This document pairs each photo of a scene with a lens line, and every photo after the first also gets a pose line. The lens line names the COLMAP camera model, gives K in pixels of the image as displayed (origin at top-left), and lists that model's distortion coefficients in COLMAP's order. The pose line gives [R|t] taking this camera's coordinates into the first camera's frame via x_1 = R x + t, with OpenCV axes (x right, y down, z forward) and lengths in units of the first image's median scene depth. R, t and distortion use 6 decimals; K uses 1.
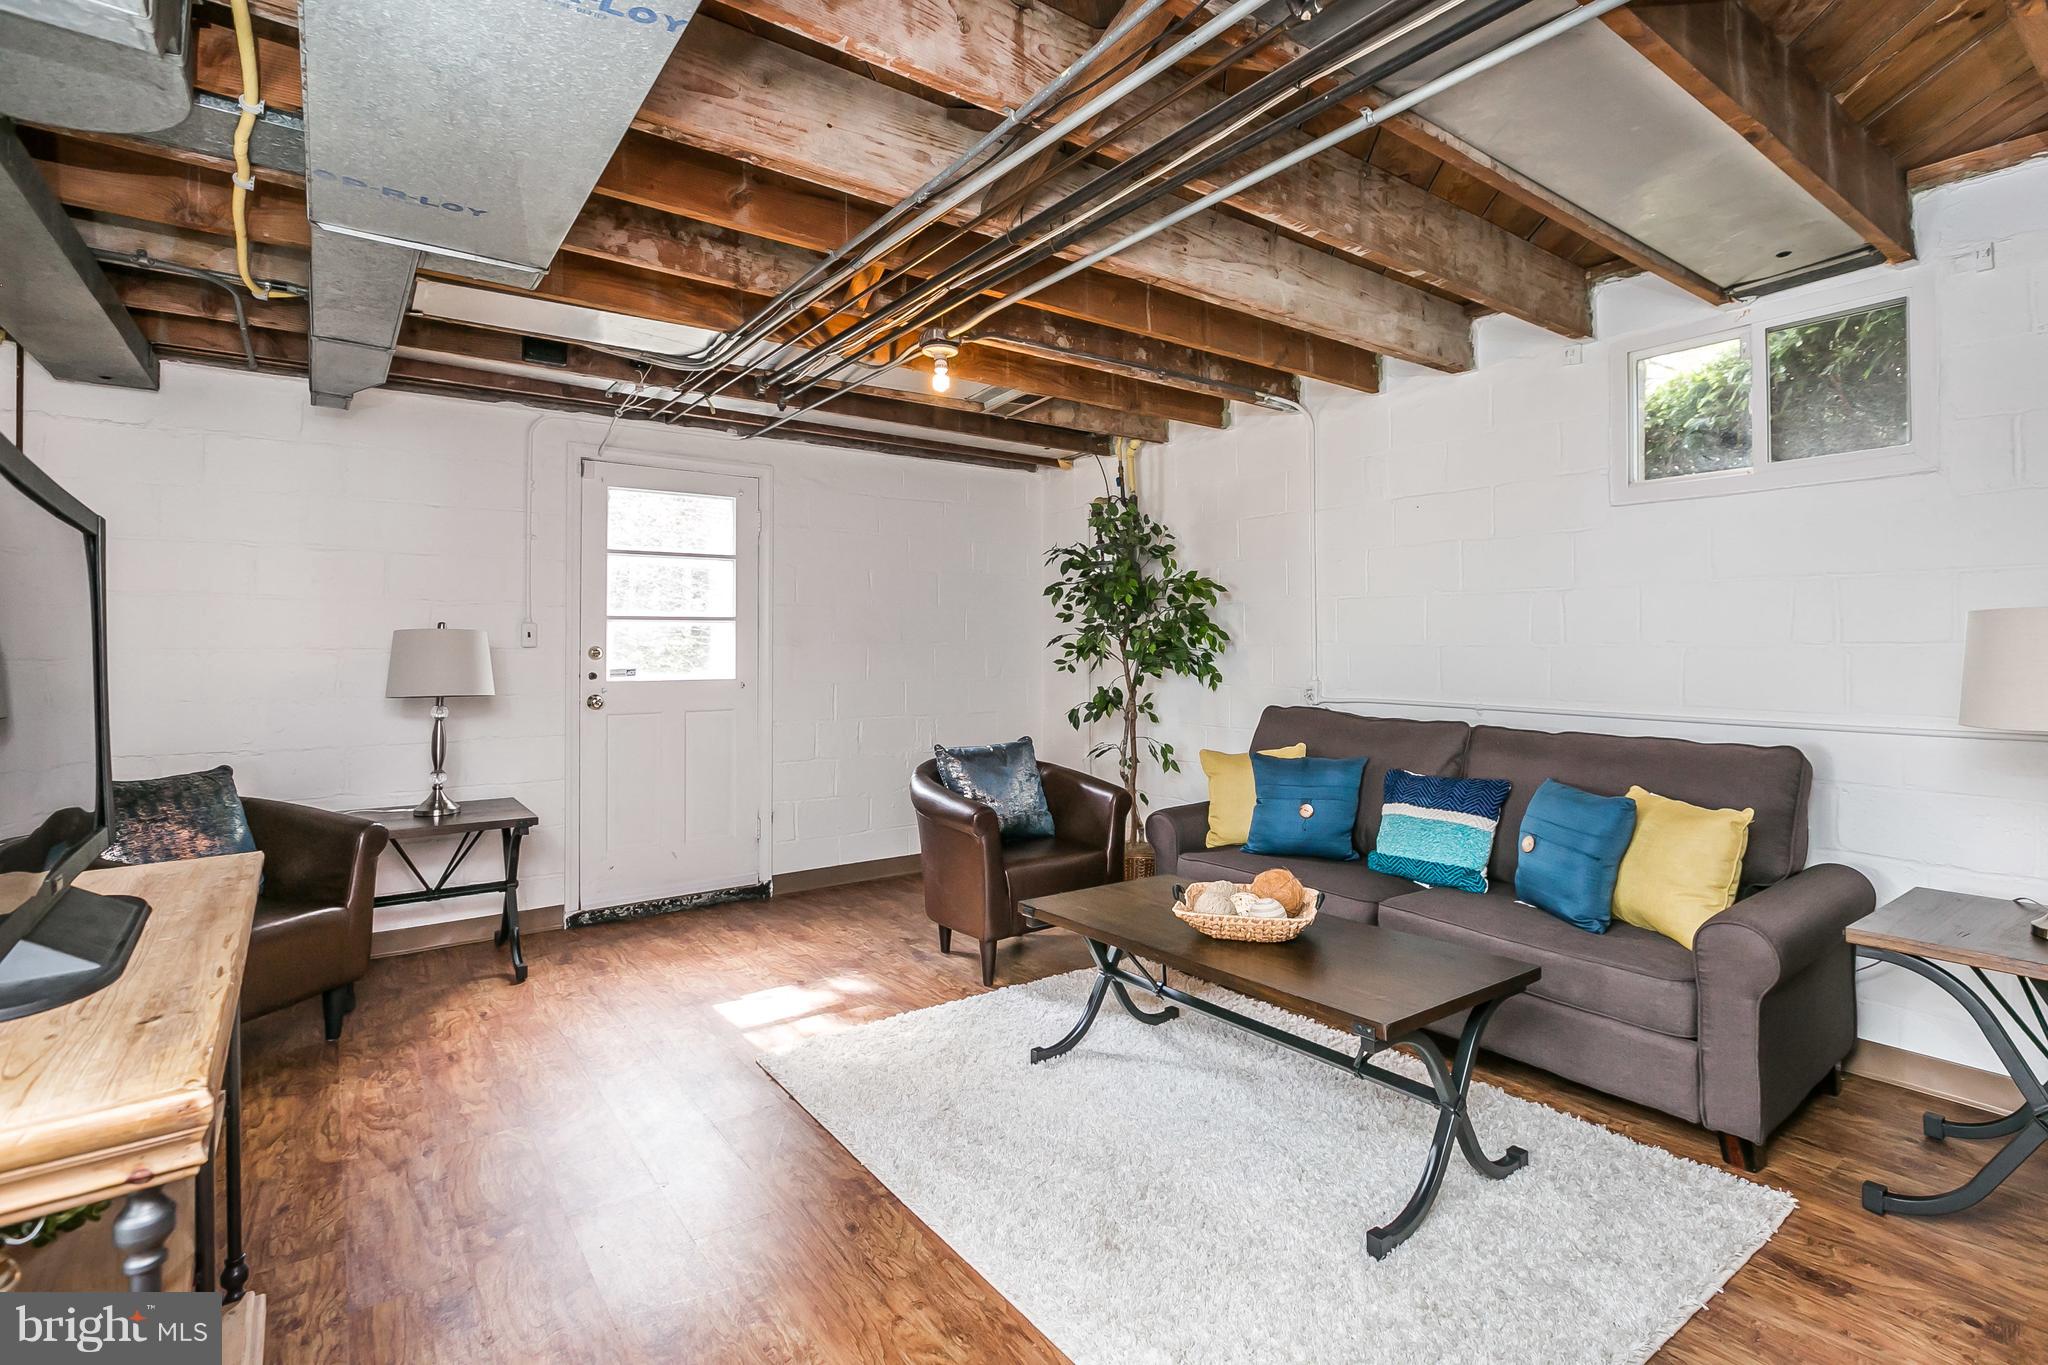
lens RADIAL K [[937.0, 0, 1018.0], [0, 937.0, 653.7], [0, 0, 1]] dist [-0.019714, -0.000392]
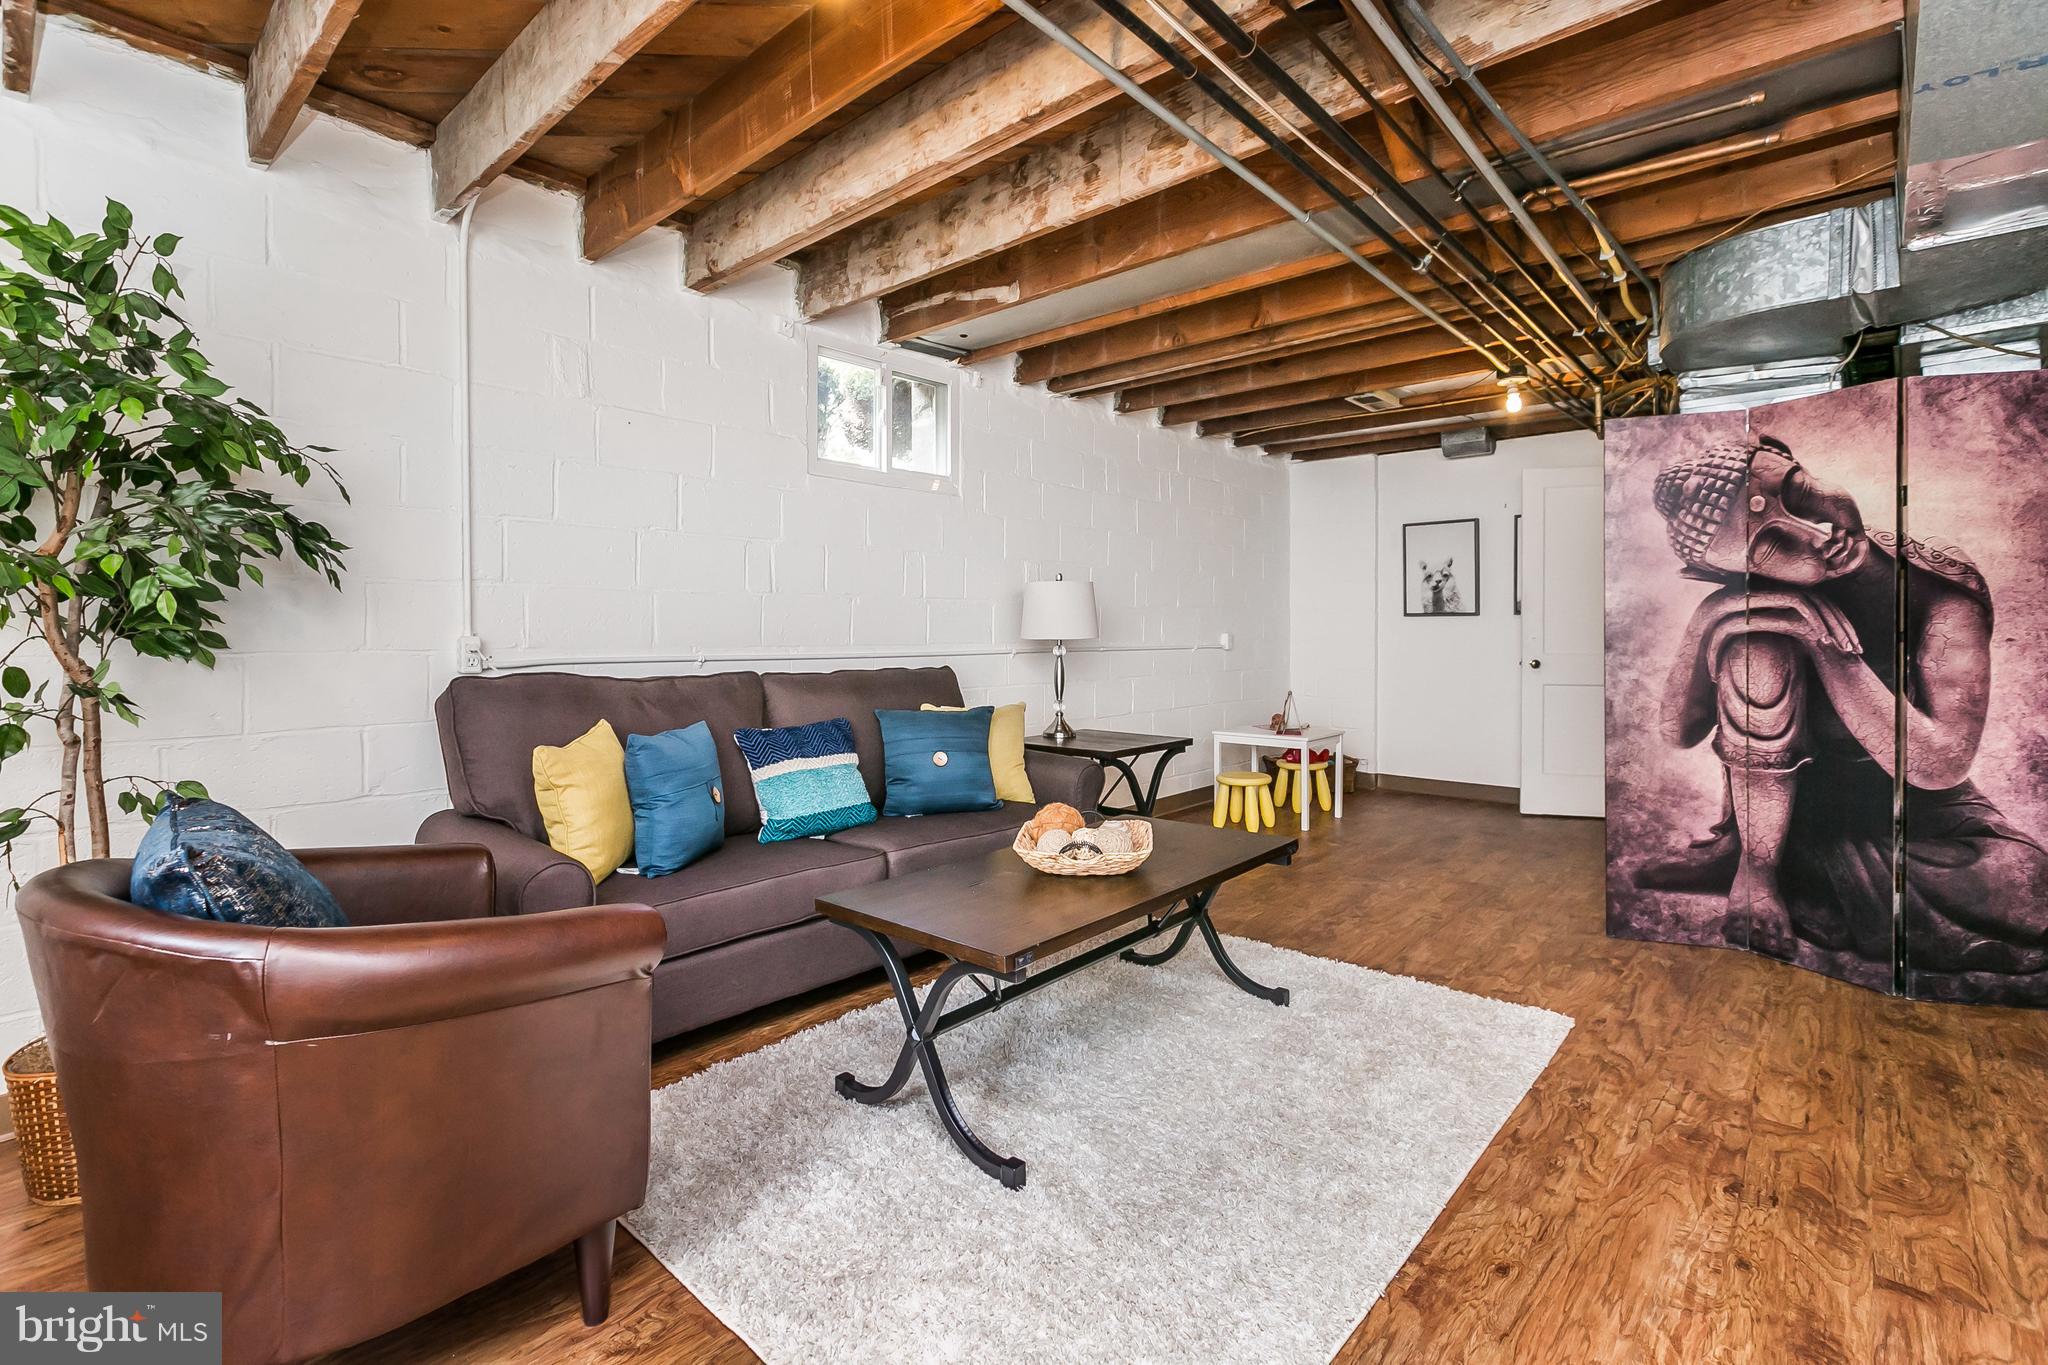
lens RADIAL K [[937.0, 0, 1018.0], [0, 937.0, 653.7], [0, 0, 1]] dist [-0.019714, -0.000392]
pose [[-0.202391, -0.012807, 0.979221, -0.457853], [0.012577, 0.999798, 0.015676, 0.036324], [-0.979224, 0.015489, -0.202189, 0.824556]]
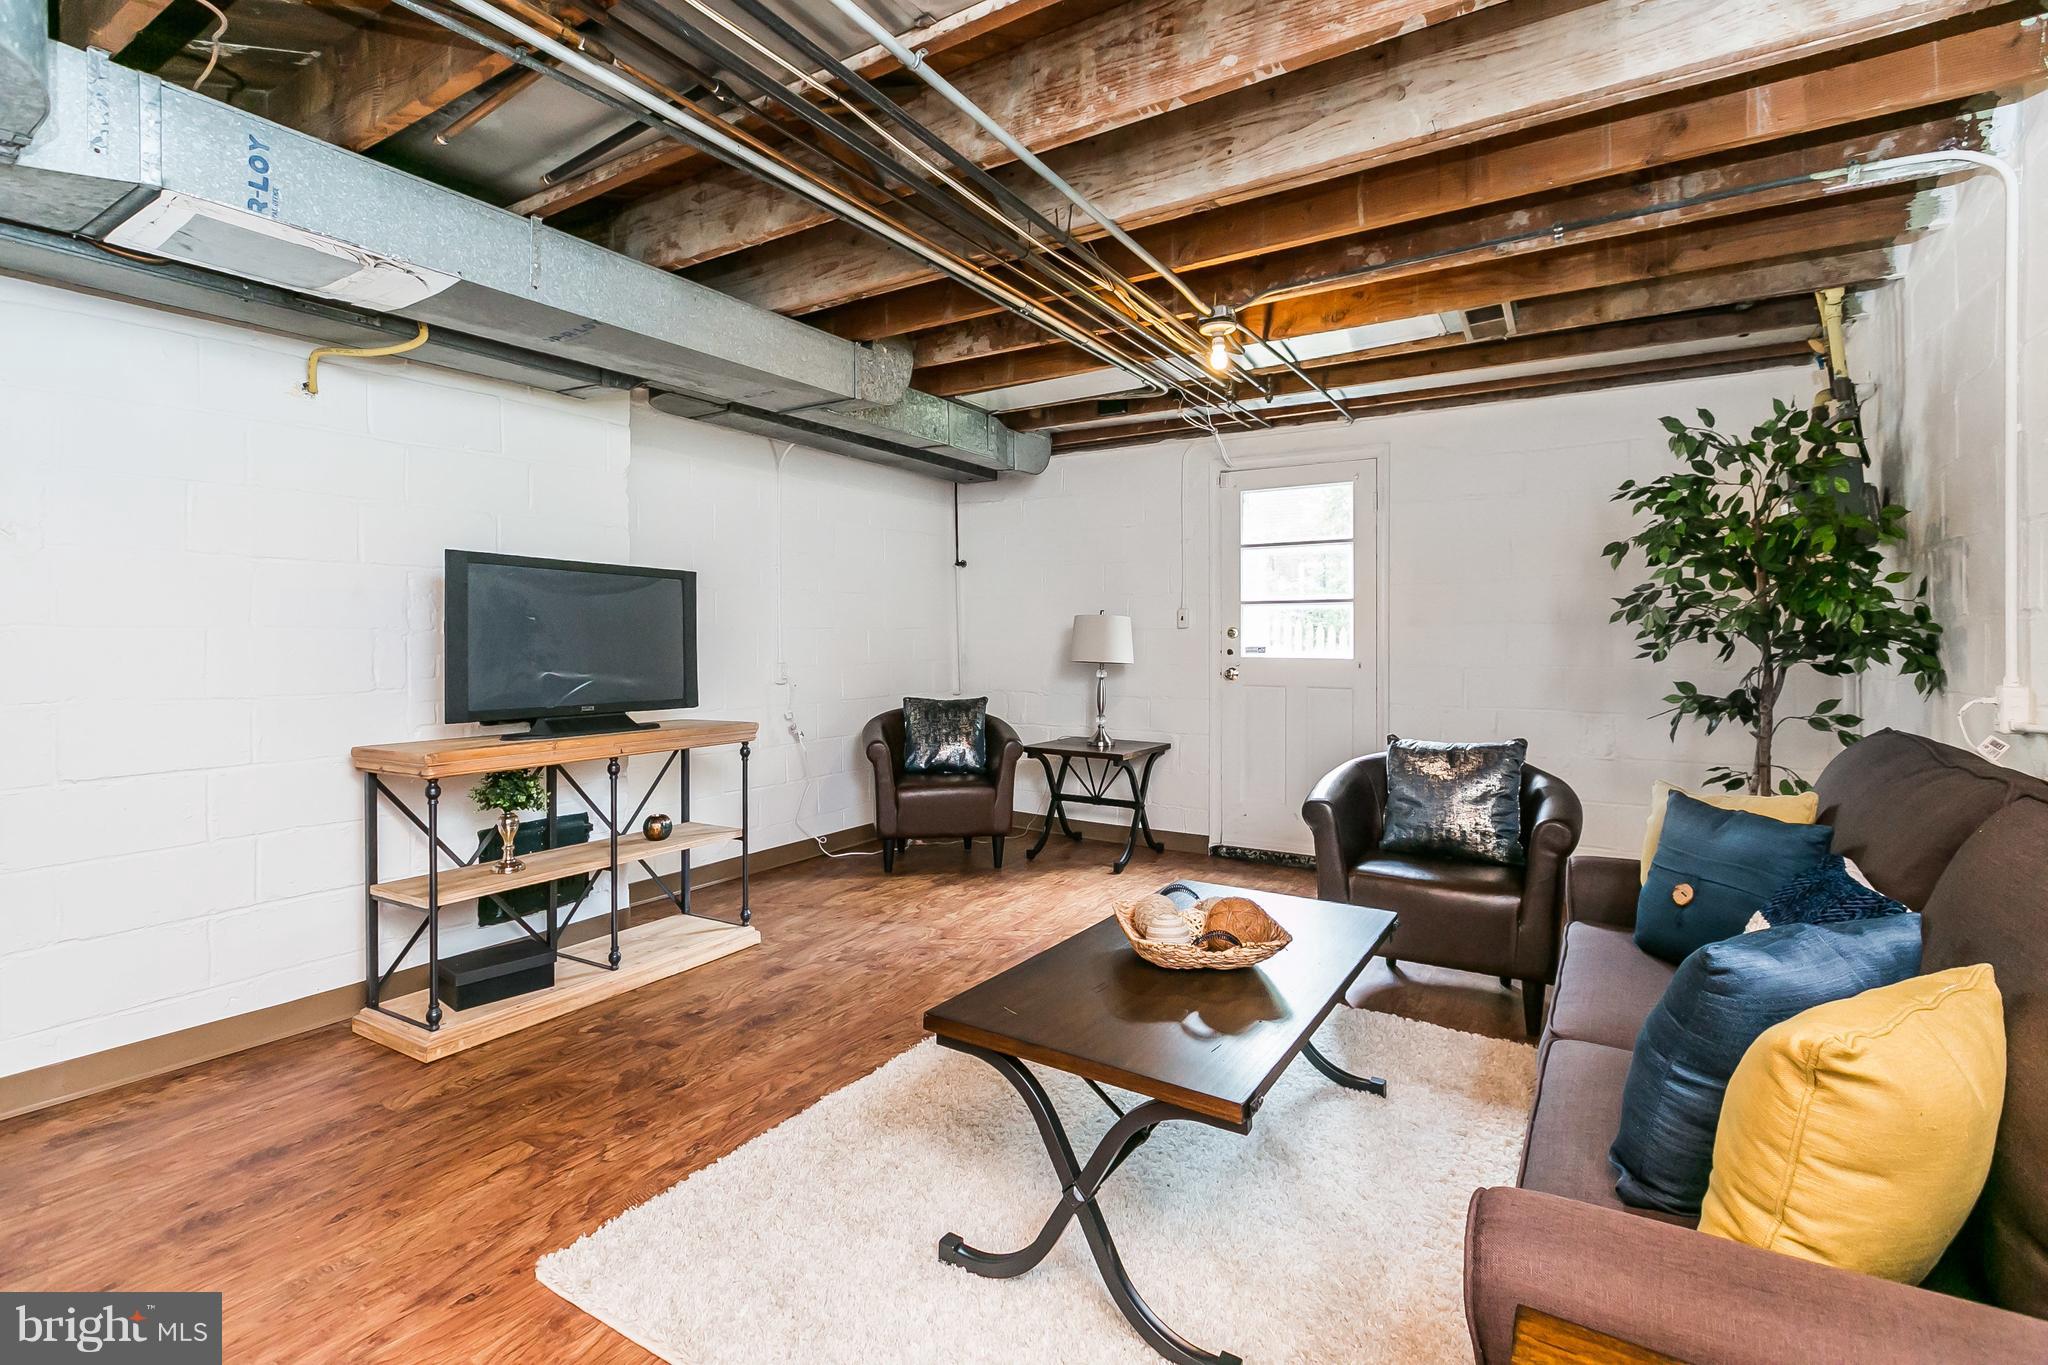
lens RADIAL K [[916.4, 0, 1023.9], [0, 916.4, 666.1], [0, 0, 1]] dist [-0.001513, 0.000023]
pose [[0.379350, 0.035577, -0.924569, 0.615516], [-0.007289, 0.999344, 0.035464, 0.002366], [0.925224, -0.006714, 0.379361, 0.352585]]
